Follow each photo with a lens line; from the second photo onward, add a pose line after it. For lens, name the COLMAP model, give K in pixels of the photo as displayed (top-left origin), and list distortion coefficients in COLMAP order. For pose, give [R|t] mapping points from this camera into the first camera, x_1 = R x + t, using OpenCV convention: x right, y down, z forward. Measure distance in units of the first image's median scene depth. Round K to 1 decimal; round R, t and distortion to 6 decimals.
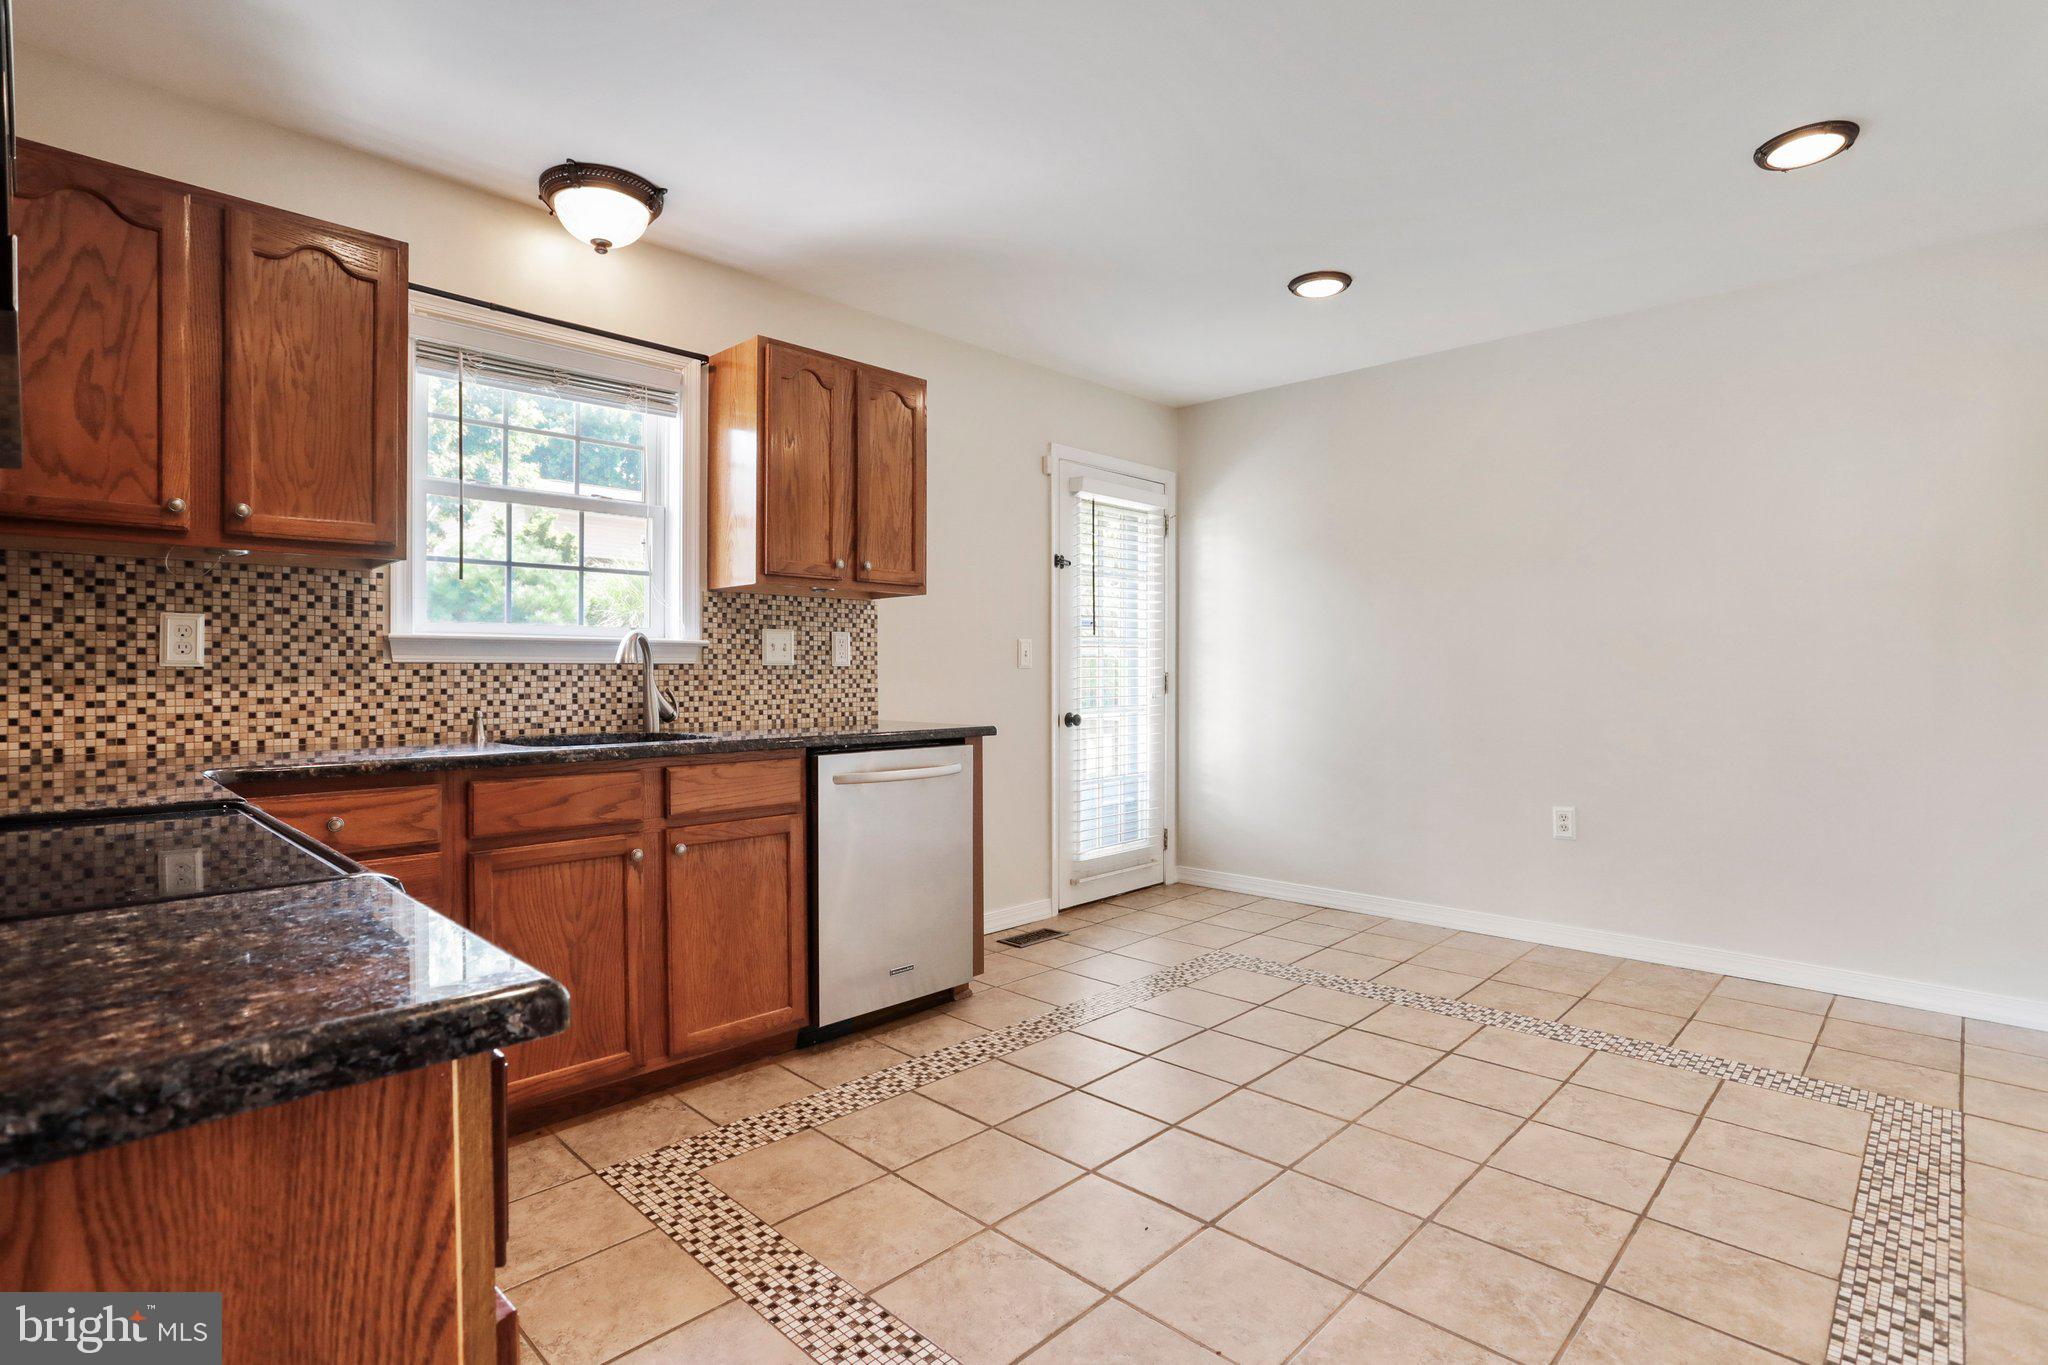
lens RADIAL K [[986.9, 0, 1015.8], [0, 986.9, 665.6], [0, 0, 1]] dist [-0.038050, 0.009825]
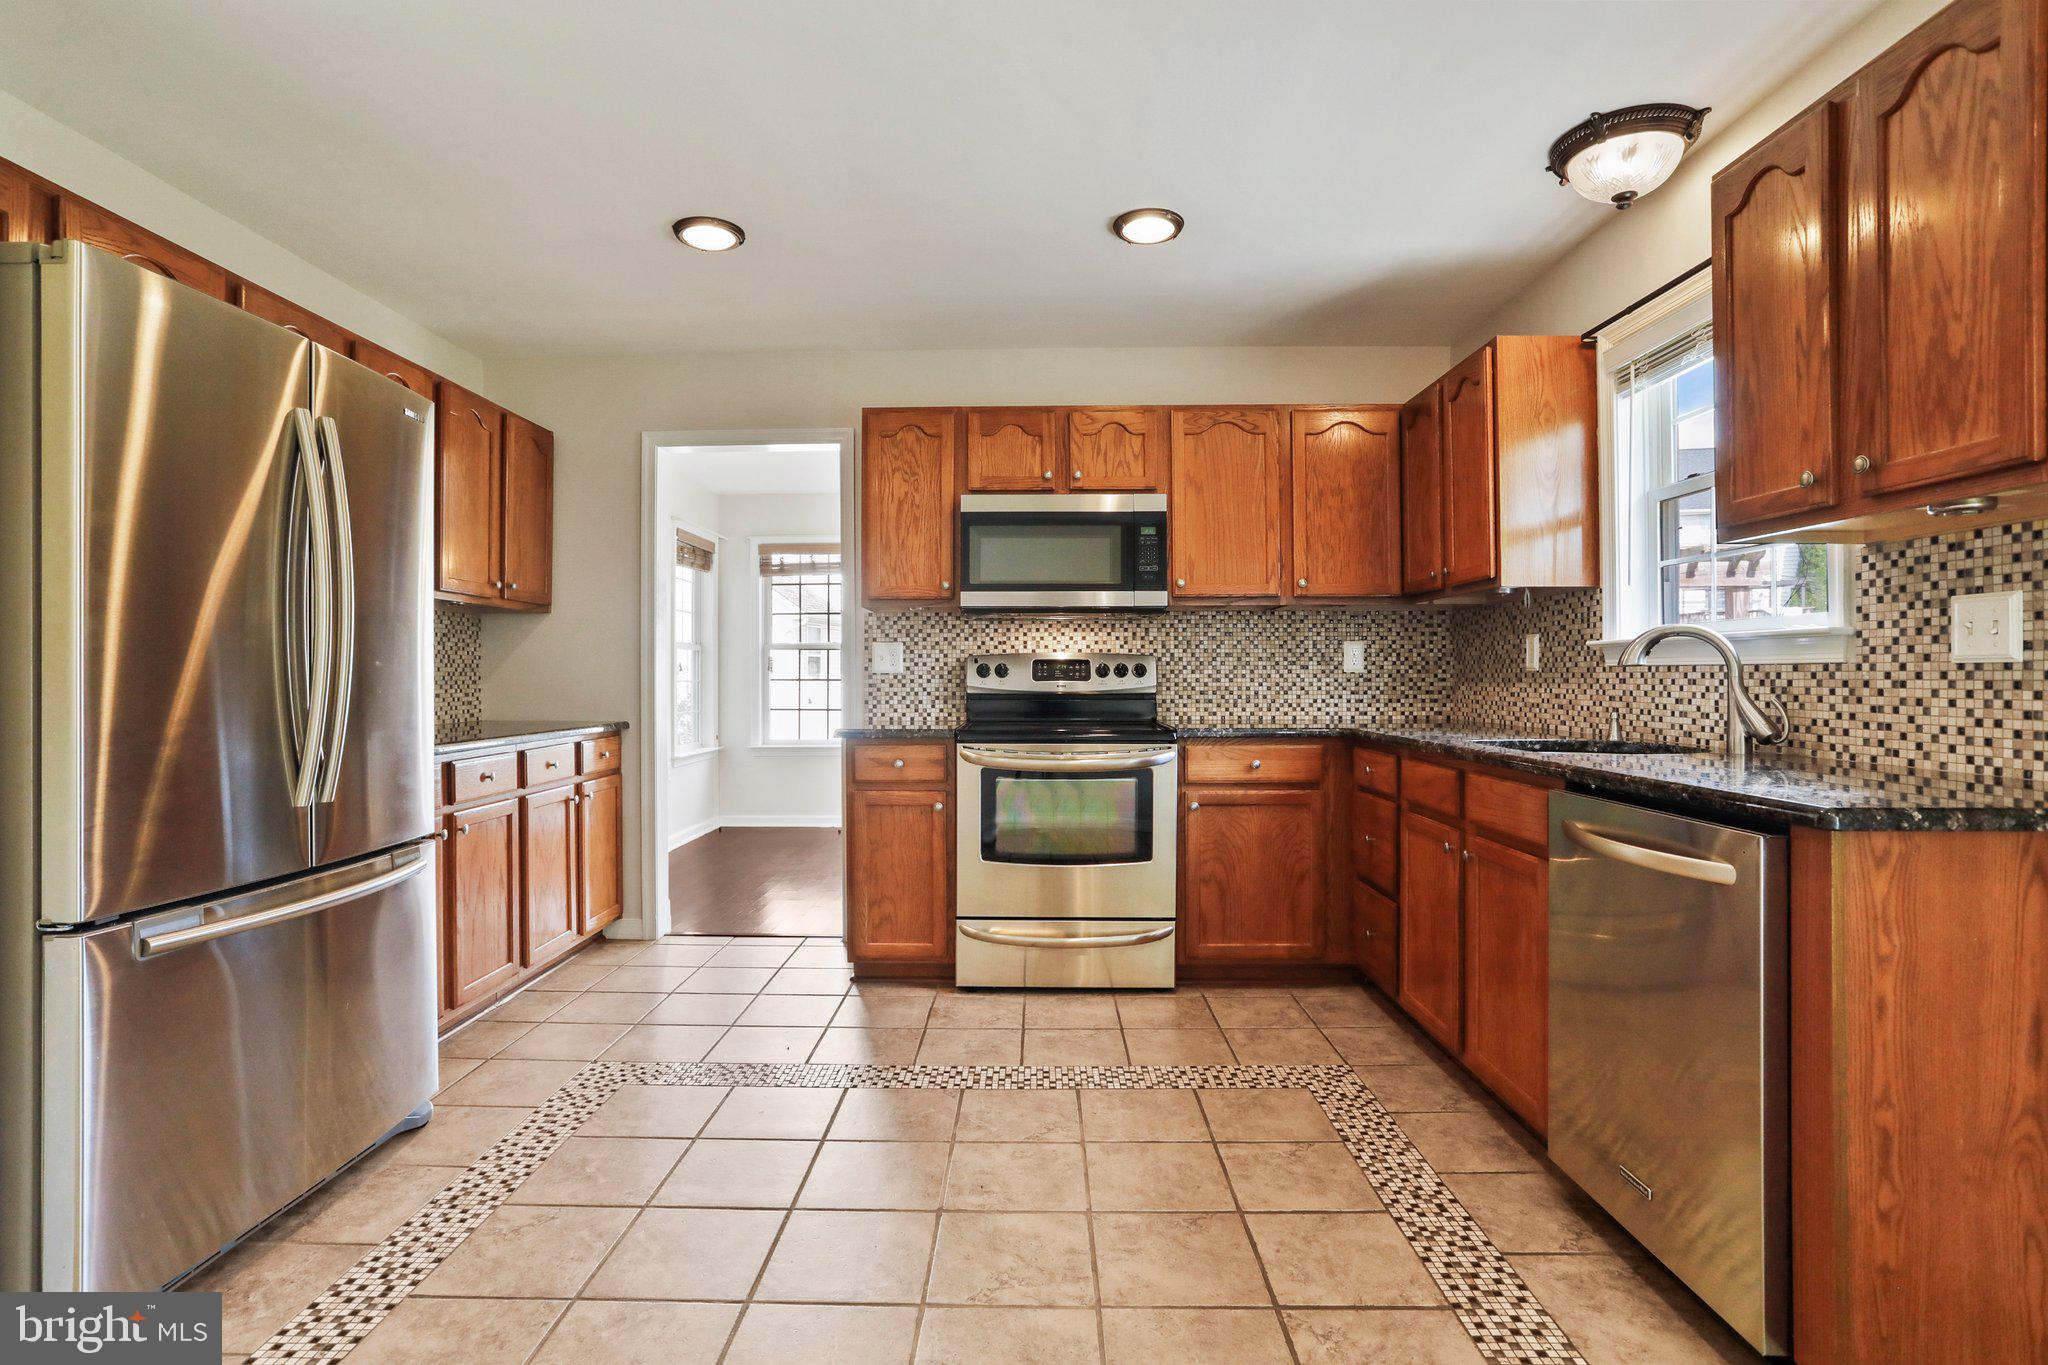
lens RADIAL K [[986.9, 0, 1038.3], [0, 986.9, 676.2], [0, 0, 1]] dist [-0.038050, 0.009825]
pose [[-0.709588, -0.000056, -0.704617, 0.554199], [0.001967, 0.999996, -0.002060, 0.008331], [0.704614, -0.002847, -0.709585, 1.181963]]
